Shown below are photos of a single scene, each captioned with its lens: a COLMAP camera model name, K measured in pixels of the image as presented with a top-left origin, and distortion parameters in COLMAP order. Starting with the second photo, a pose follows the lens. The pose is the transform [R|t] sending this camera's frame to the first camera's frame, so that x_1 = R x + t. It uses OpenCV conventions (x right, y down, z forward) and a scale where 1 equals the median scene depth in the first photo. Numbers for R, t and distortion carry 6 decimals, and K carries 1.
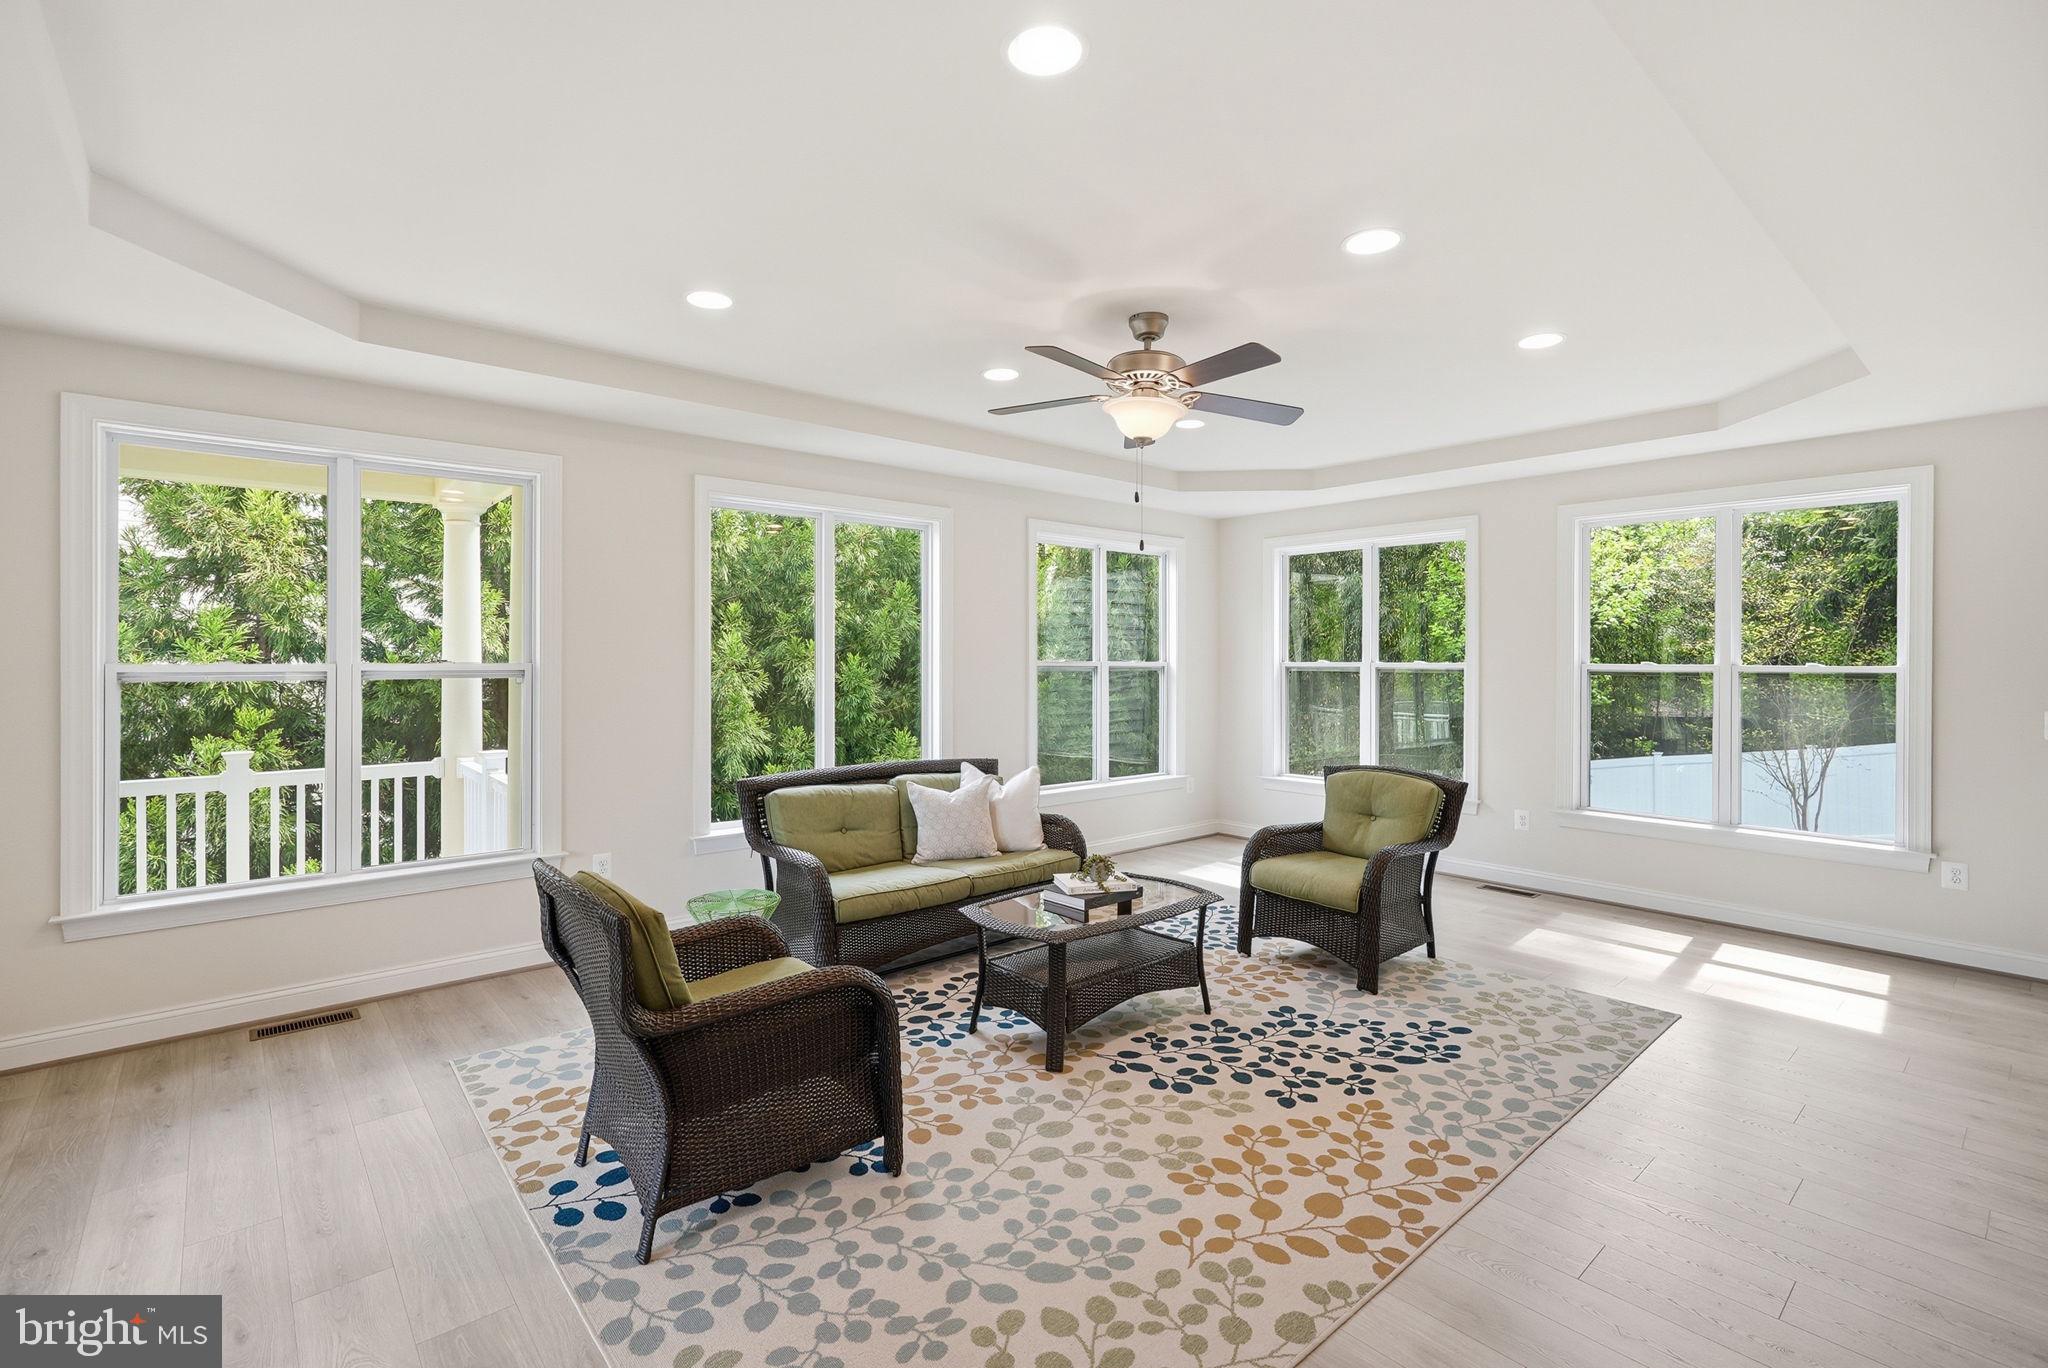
lens RADIAL K [[930.6, 0, 1024.0], [0, 930.6, 684.0], [0, 0, 1]] dist [-0.001413, -0.000100]
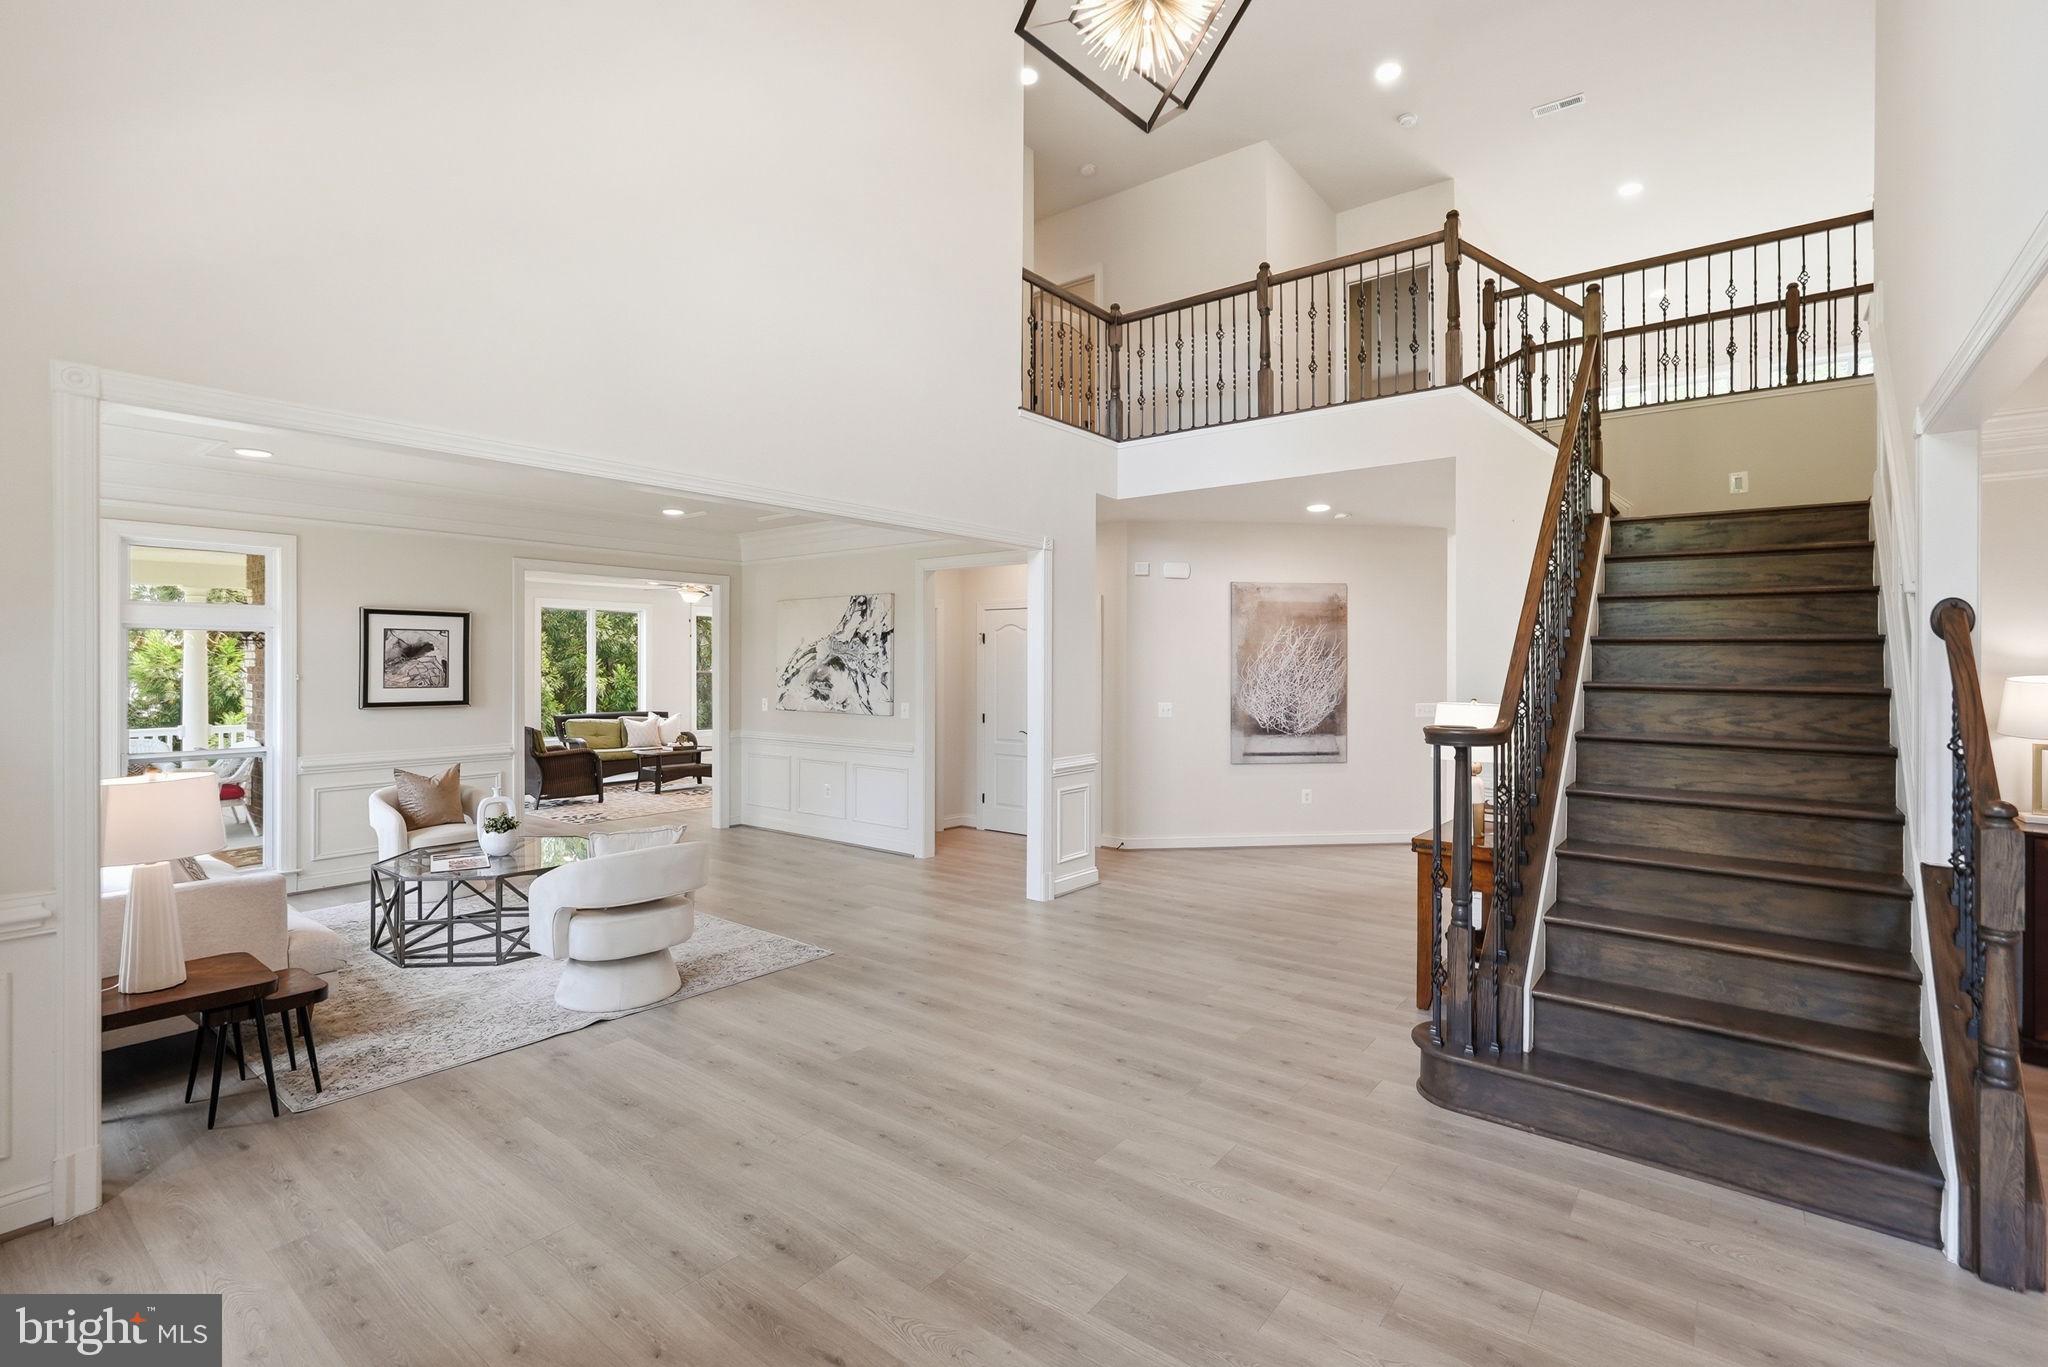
lens RADIAL K [[930.6, 0, 1024.0], [0, 930.6, 683.5], [0, 0, 1]] dist [-0.001413, -0.000100]
pose [[0.981052, -0.003699, 0.193708, 0.445629], [0.004574, 0.999981, -0.004072, 0.023233], [-0.193689, 0.004881, 0.981051, -1.678194]]
